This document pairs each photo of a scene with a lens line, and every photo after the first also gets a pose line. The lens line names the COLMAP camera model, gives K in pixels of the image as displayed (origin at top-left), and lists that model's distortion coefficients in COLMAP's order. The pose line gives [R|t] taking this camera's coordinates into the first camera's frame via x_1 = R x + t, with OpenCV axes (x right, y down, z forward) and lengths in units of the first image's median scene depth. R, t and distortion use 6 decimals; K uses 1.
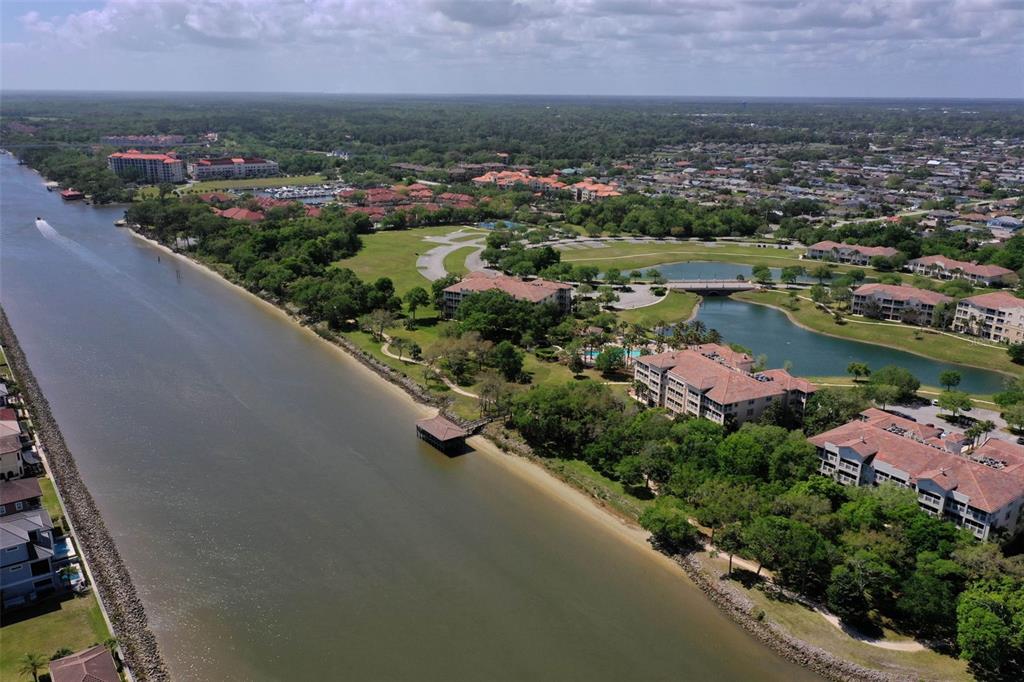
lens RADIAL K [[804.6, 0, 512.0], [0, 804.6, 341.0], [0, 0, 1]] dist [0.001436, 0.000404]
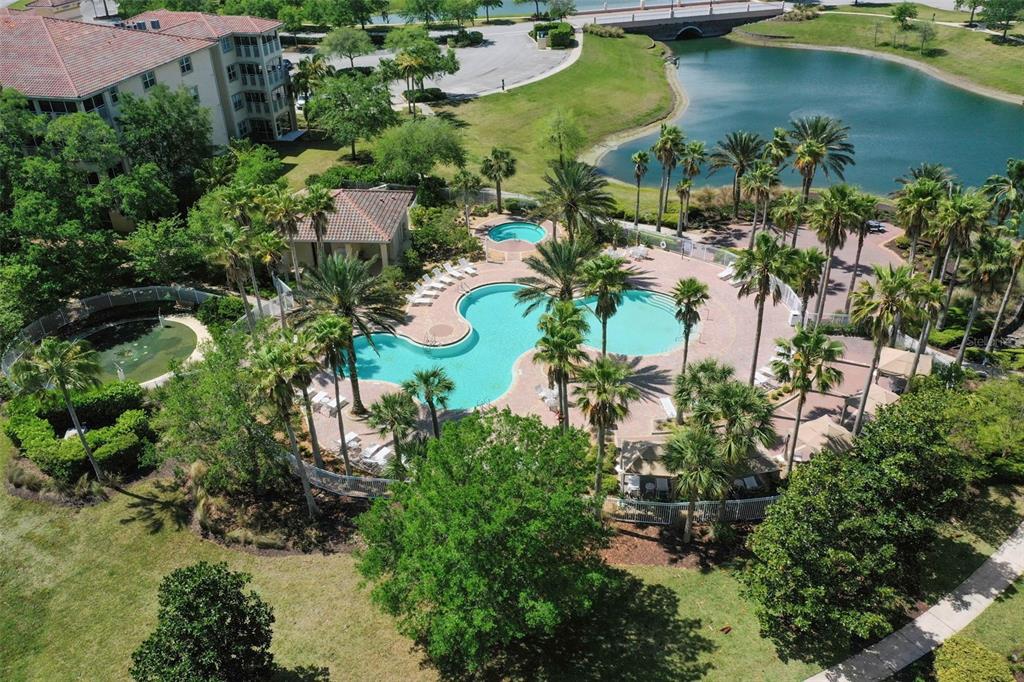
lens RADIAL K [[804.6, 0, 512.0], [0, 804.6, 341.0], [0, 0, 1]] dist [0.001436, 0.000404]
pose [[0.972483, -0.147358, 0.180449, 0.081386], [0.097508, 0.960892, 0.259188, -0.027475], [-0.211585, -0.234461, 0.948820, 0.670270]]
